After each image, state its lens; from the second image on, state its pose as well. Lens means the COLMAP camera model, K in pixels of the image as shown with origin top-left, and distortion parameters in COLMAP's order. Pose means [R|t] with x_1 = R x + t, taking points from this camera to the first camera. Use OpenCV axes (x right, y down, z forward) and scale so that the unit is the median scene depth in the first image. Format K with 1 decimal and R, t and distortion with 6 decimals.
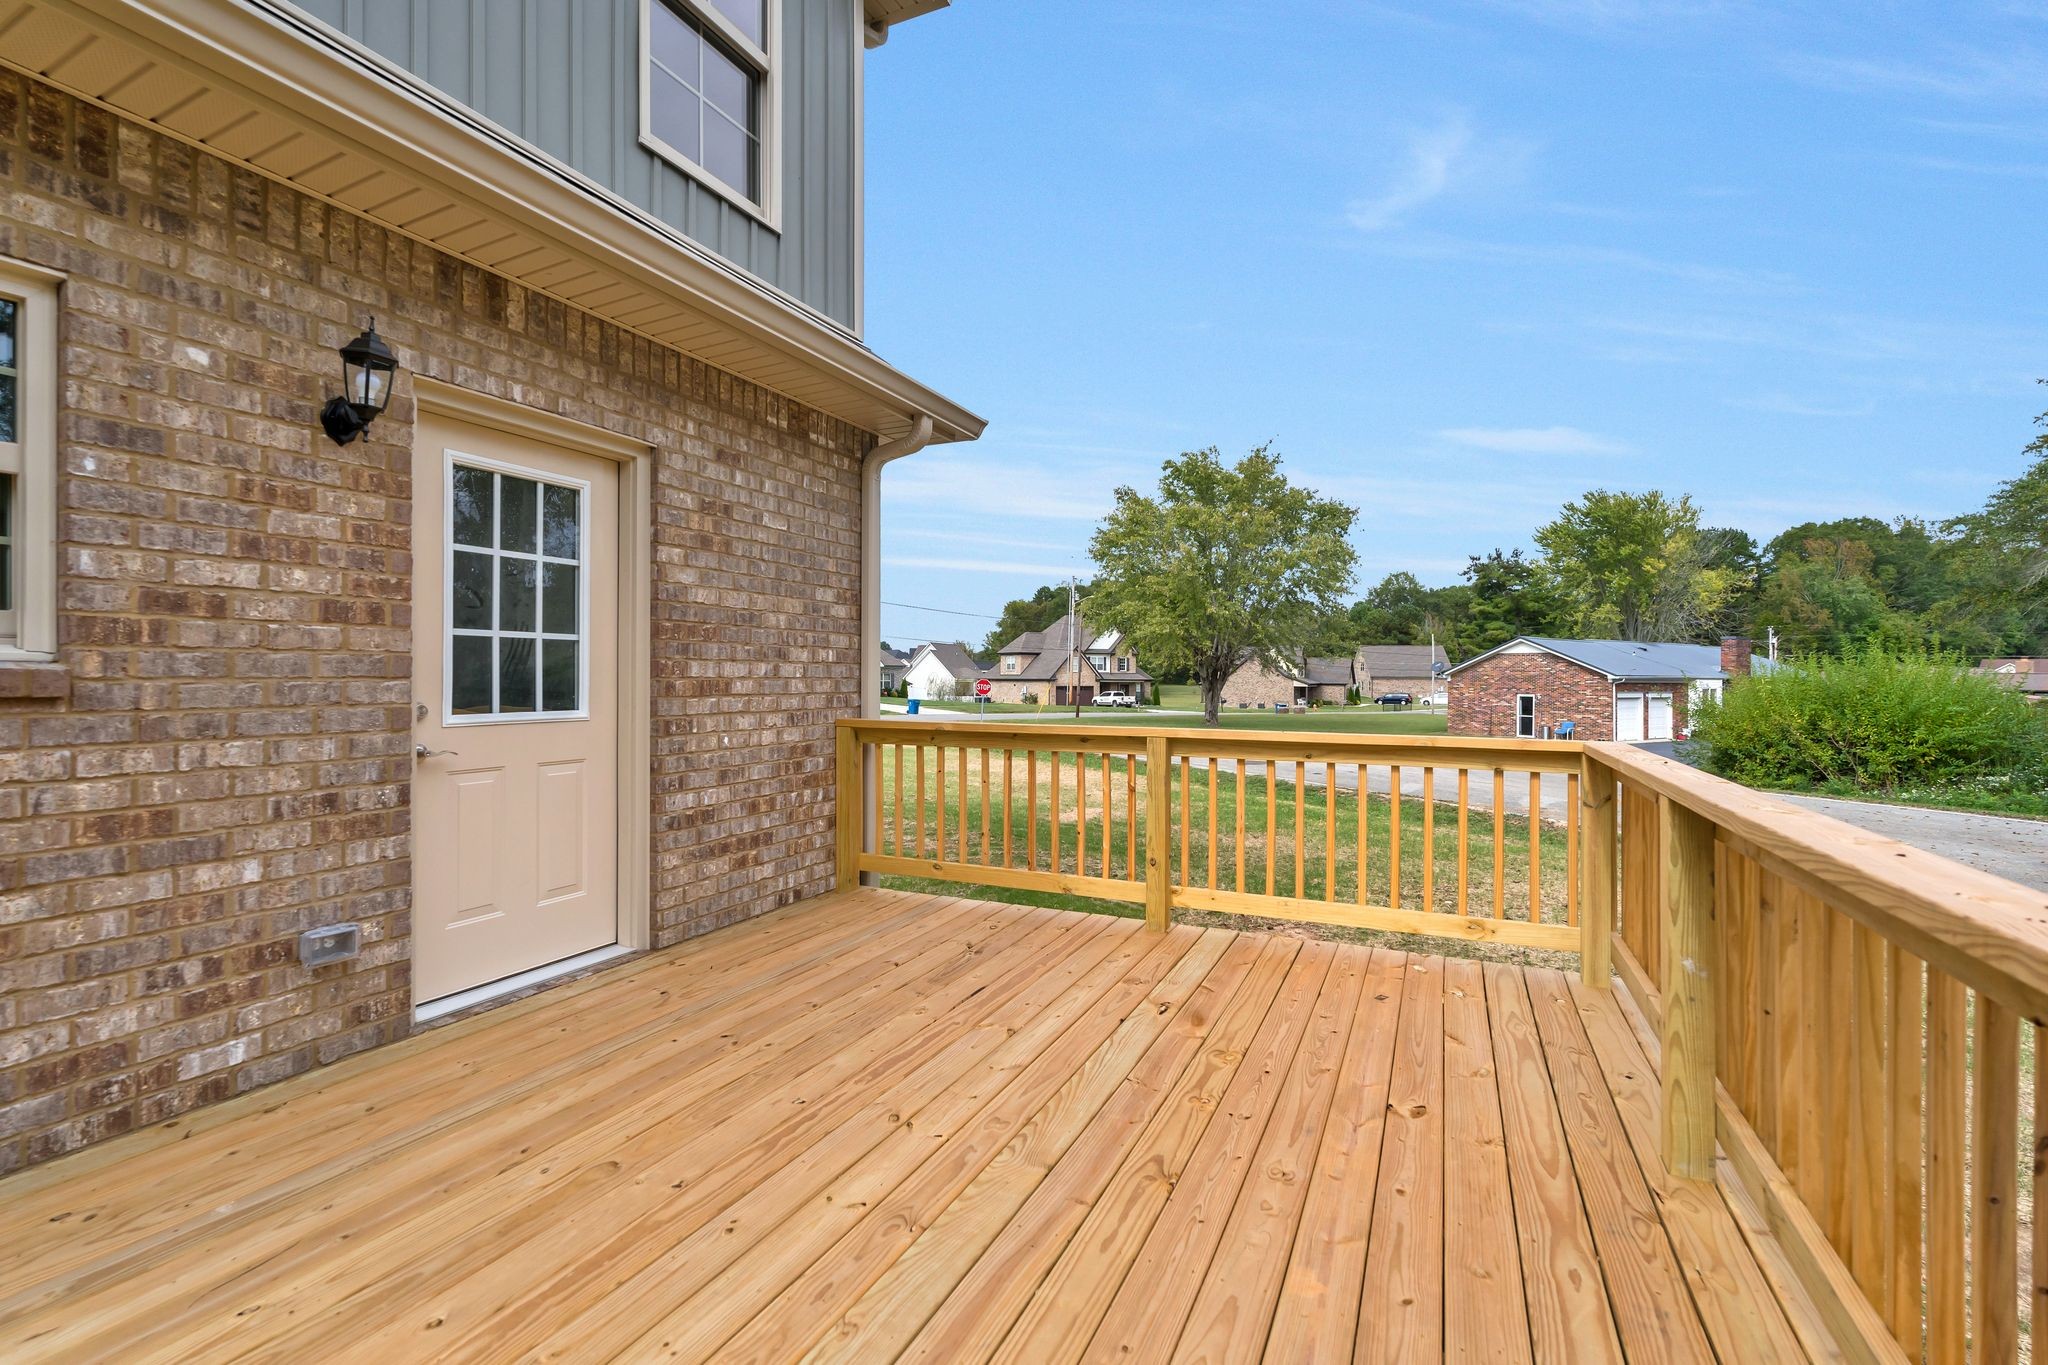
lens RADIAL K [[903.0, 0, 1019.5], [0, 903.0, 679.2], [0, 0, 1]] dist [-0.002587, 0.000094]
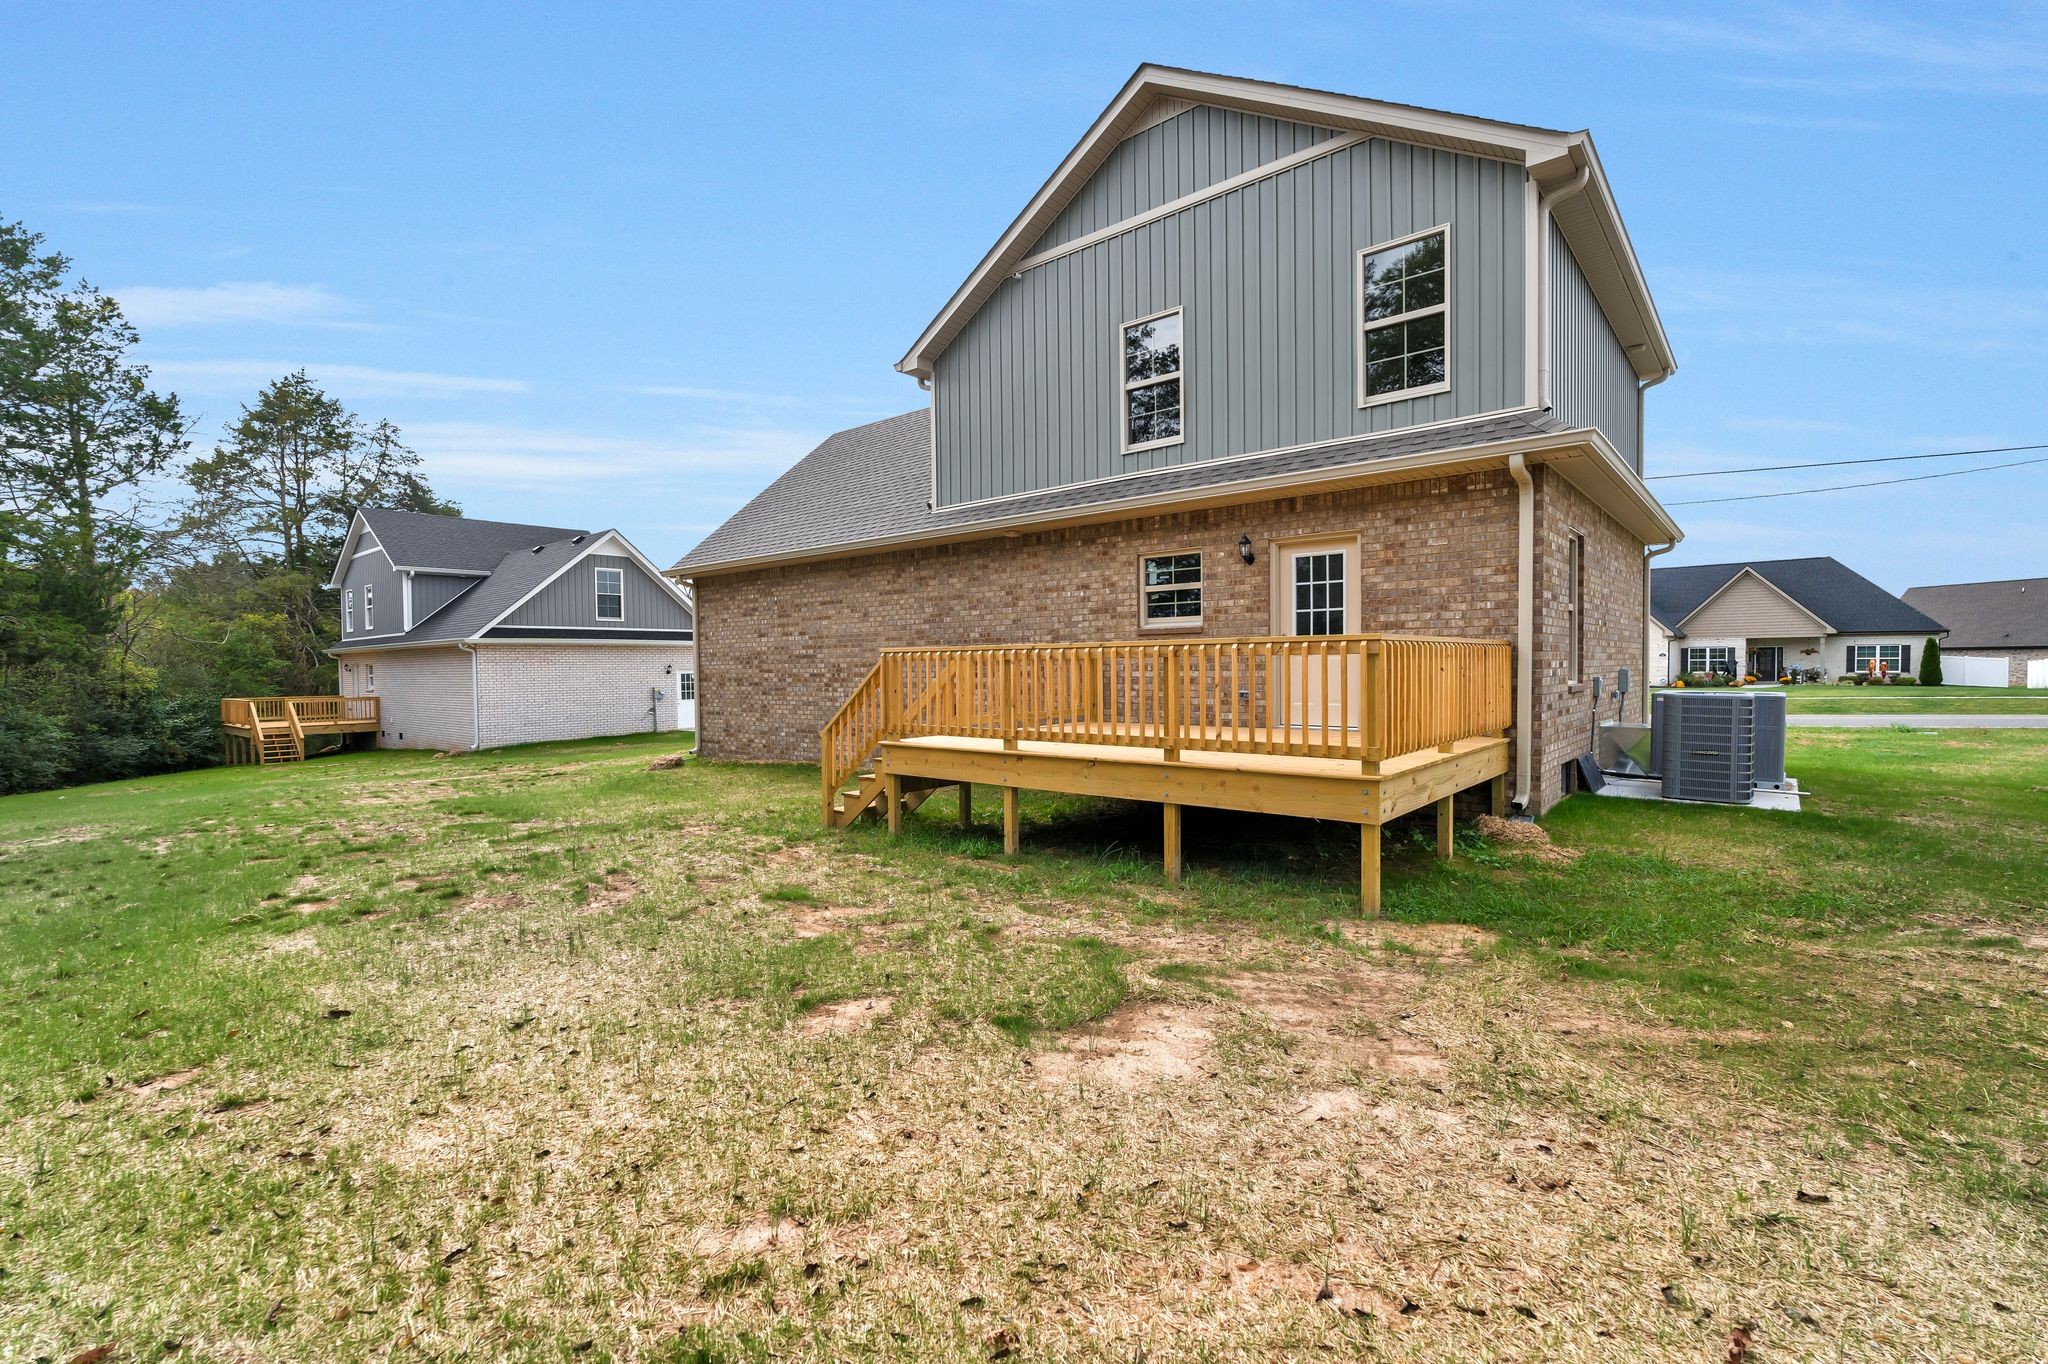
lens RADIAL K [[903.0, 0, 1019.5], [0, 903.0, 678.7], [0, 0, 1]] dist [-0.002587, 0.000094]
pose [[-0.231734, 0.019414, -0.972586, 2.152955], [0.013446, 0.999769, 0.016752, 0.095351], [0.972686, -0.009195, -0.231941, 0.631379]]
